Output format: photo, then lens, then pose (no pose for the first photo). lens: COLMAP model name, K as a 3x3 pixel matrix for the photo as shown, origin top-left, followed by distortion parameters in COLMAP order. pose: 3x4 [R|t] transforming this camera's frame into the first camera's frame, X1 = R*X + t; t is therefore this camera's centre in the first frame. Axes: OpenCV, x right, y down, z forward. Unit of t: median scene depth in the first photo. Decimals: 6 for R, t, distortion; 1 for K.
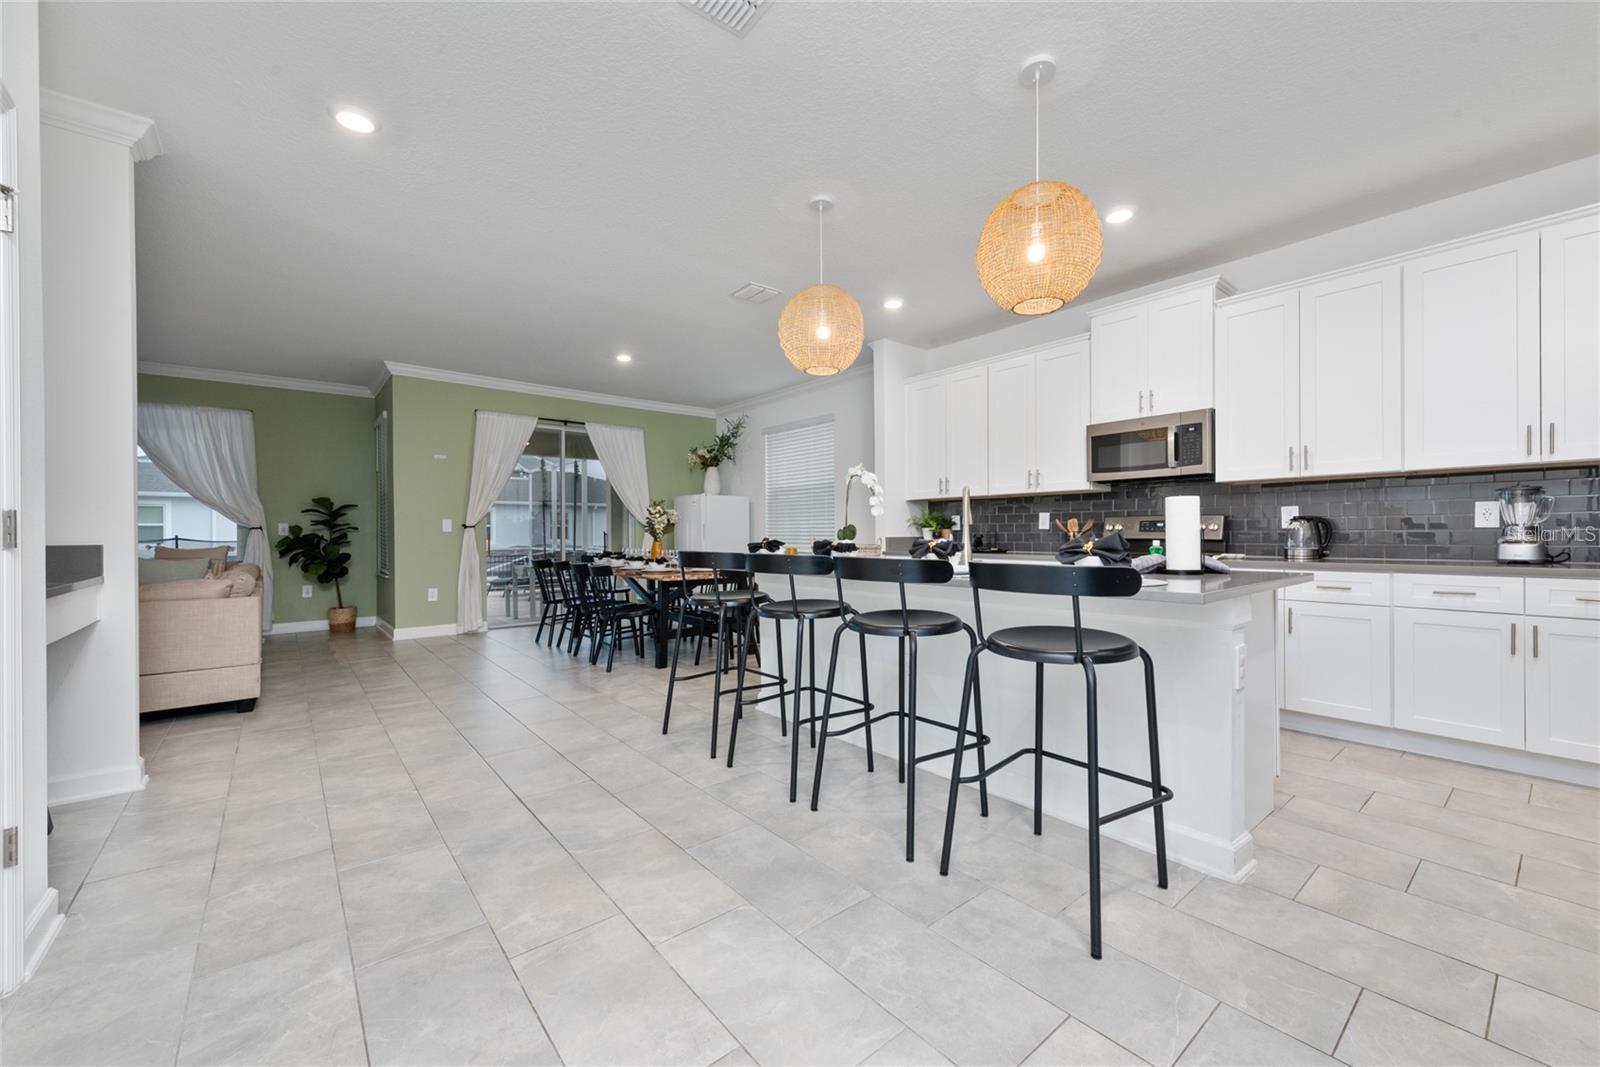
lens RADIAL K [[631.9, 0, 802.3], [0, 631.9, 536.3], [0, 0, 1]] dist [0.011787, -0.000540]
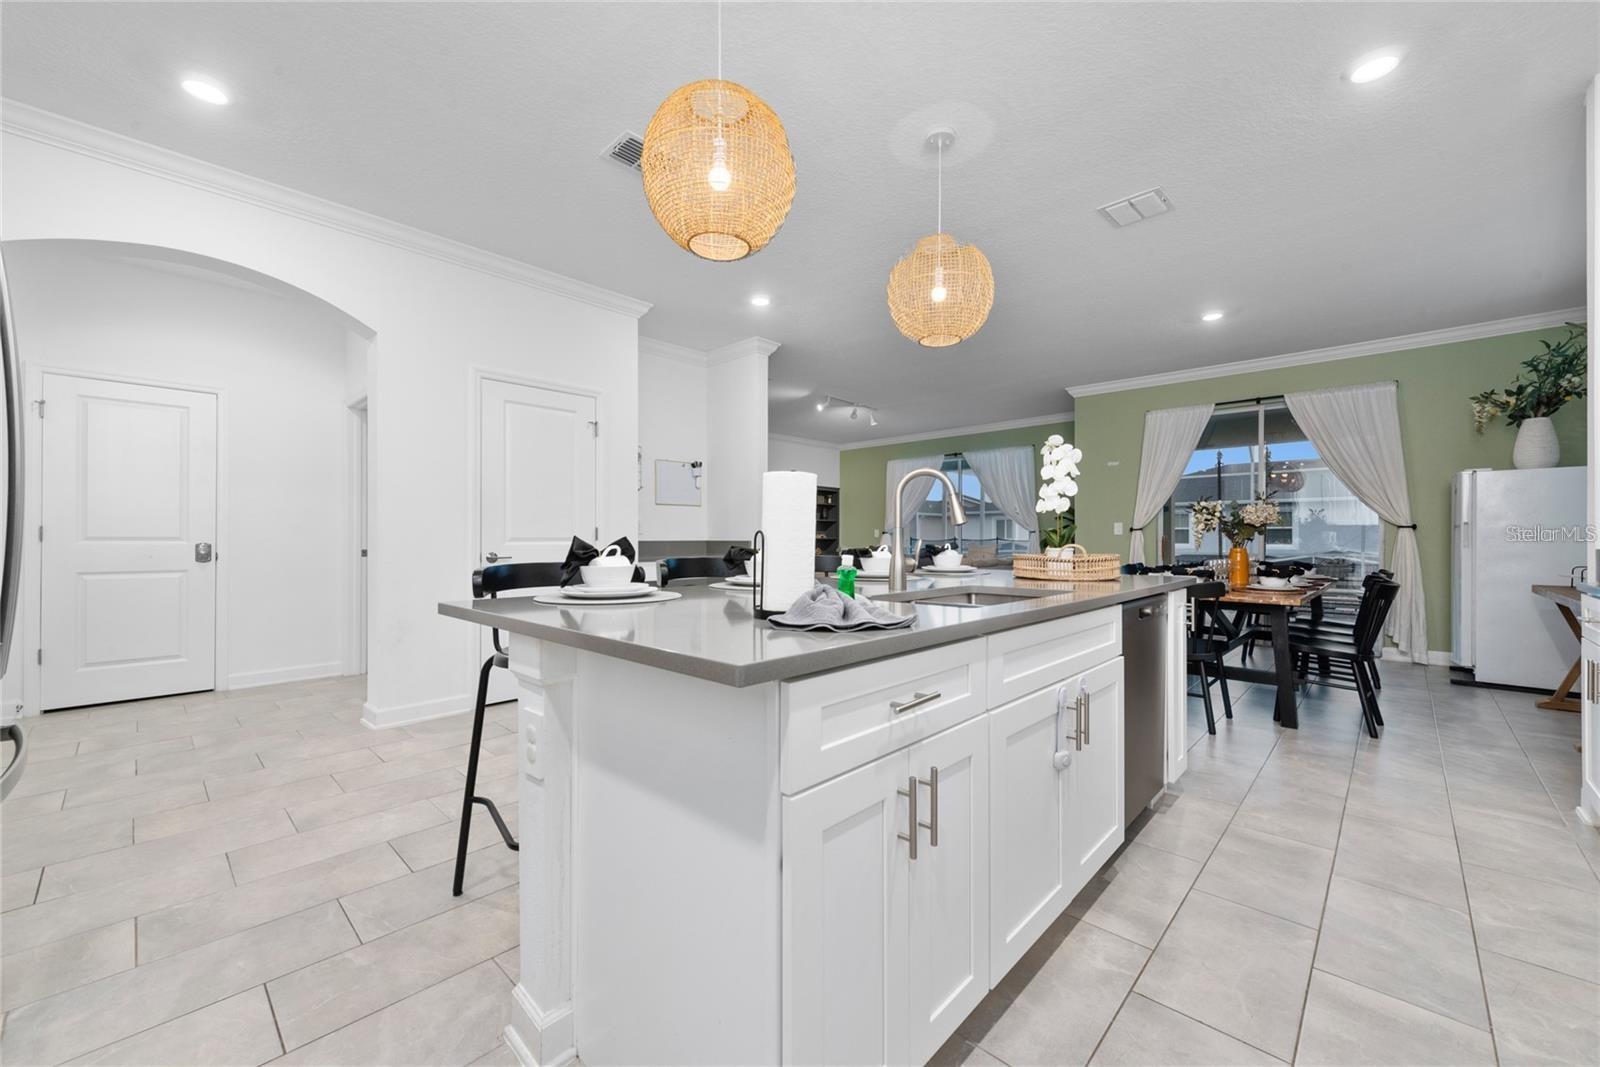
lens RADIAL K [[631.9, 0, 799.5], [0, 631.9, 537.9], [0, 0, 1]] dist [0.011787, -0.000540]
pose [[0.122989, 0.005575, -0.992392, 0.373189], [-0.006554, 0.999967, 0.004806, -0.002965], [0.992386, 0.005913, 0.123022, 0.323108]]
